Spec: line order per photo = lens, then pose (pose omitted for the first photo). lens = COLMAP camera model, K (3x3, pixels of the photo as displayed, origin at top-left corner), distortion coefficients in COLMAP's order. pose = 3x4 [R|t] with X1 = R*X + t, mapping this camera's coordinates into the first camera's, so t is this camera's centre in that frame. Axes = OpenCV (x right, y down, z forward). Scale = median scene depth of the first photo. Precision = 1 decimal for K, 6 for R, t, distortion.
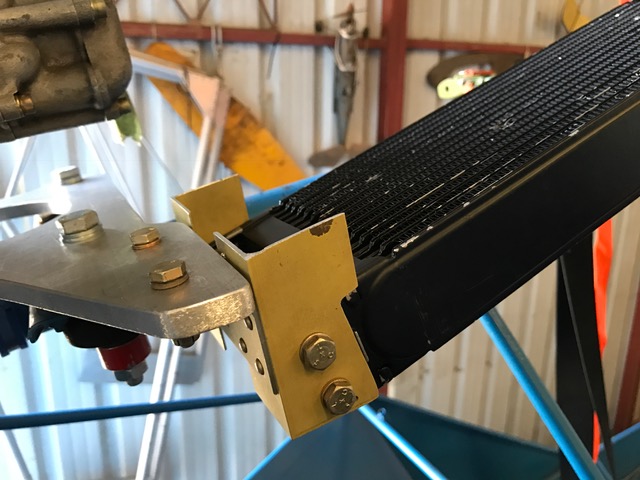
lens RADIAL K [[534.4, 0, 320.0], [0, 534.4, 240.0], [0, 0, 1]] dist [-0.003197, -0.009473]
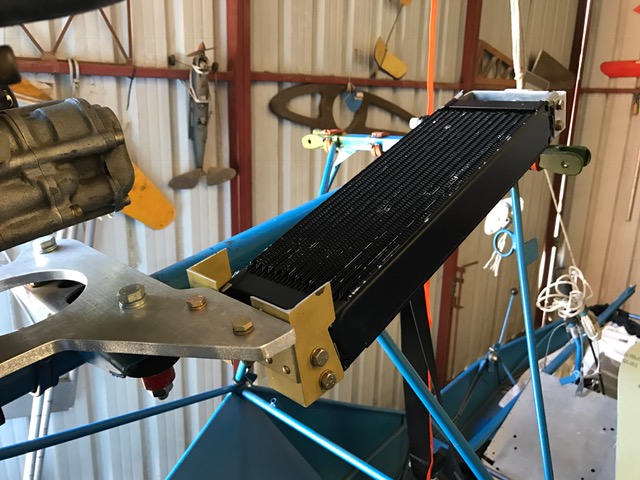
lens RADIAL K [[527.5, 0, 320.0], [0, 527.5, 240.0], [0, 0, 1]] dist [0.038293, -0.006558]
pose [[0.946211, -0.070325, 0.315814, -0.090384], [0.069047, 0.997497, 0.015252, -0.036681], [-0.316096, 0.007375, 0.948698, -0.122616]]
